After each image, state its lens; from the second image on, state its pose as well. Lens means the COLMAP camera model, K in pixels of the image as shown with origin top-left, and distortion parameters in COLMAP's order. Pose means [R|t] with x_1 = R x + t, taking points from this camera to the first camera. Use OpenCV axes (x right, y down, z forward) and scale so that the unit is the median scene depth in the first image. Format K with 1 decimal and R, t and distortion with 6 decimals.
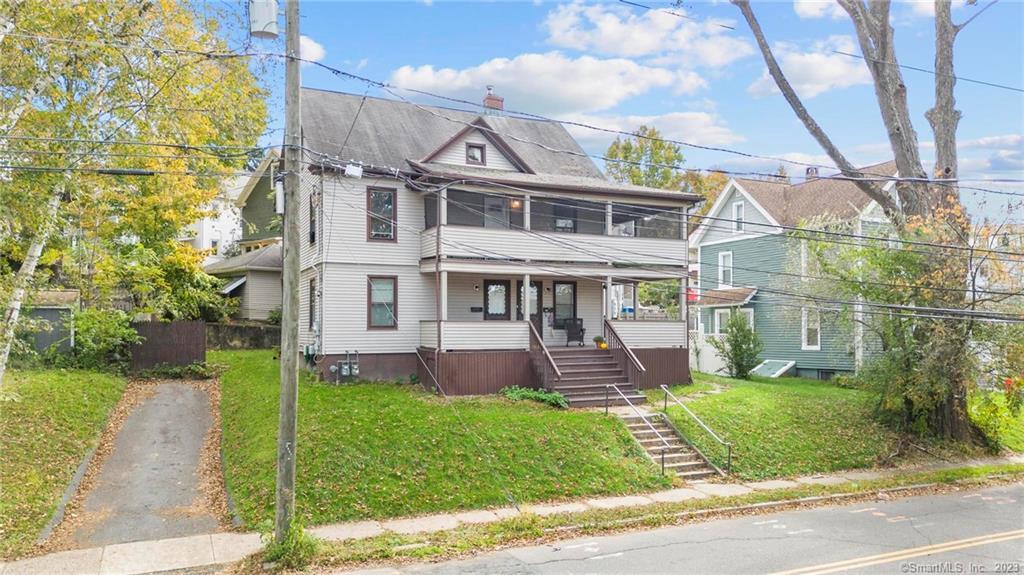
lens RADIAL K [[743.5, 0, 512.0], [0, 743.5, 287.5], [0, 0, 1]] dist [0.001660, 0.000058]
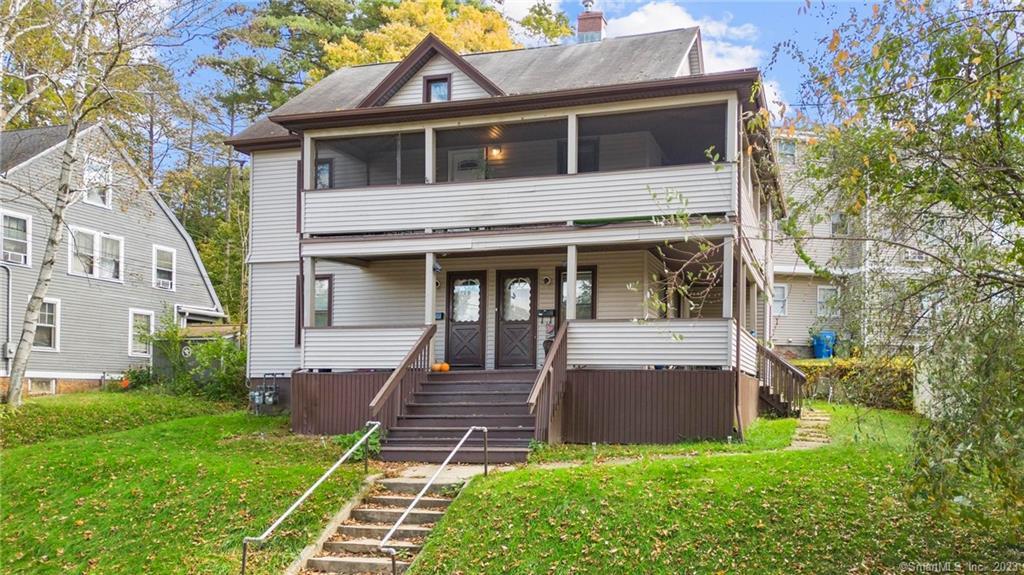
lens RADIAL K [[761.7, 0, 628.6], [0, 761.7, 377.0], [0, 0, 1]] dist [0.002073, 0.000602]
pose [[0.781942, -0.008055, -0.623299, 0.539226], [0.028443, 0.999336, 0.022768, 0.075840], [0.622702, -0.035532, 0.781652, 0.566510]]
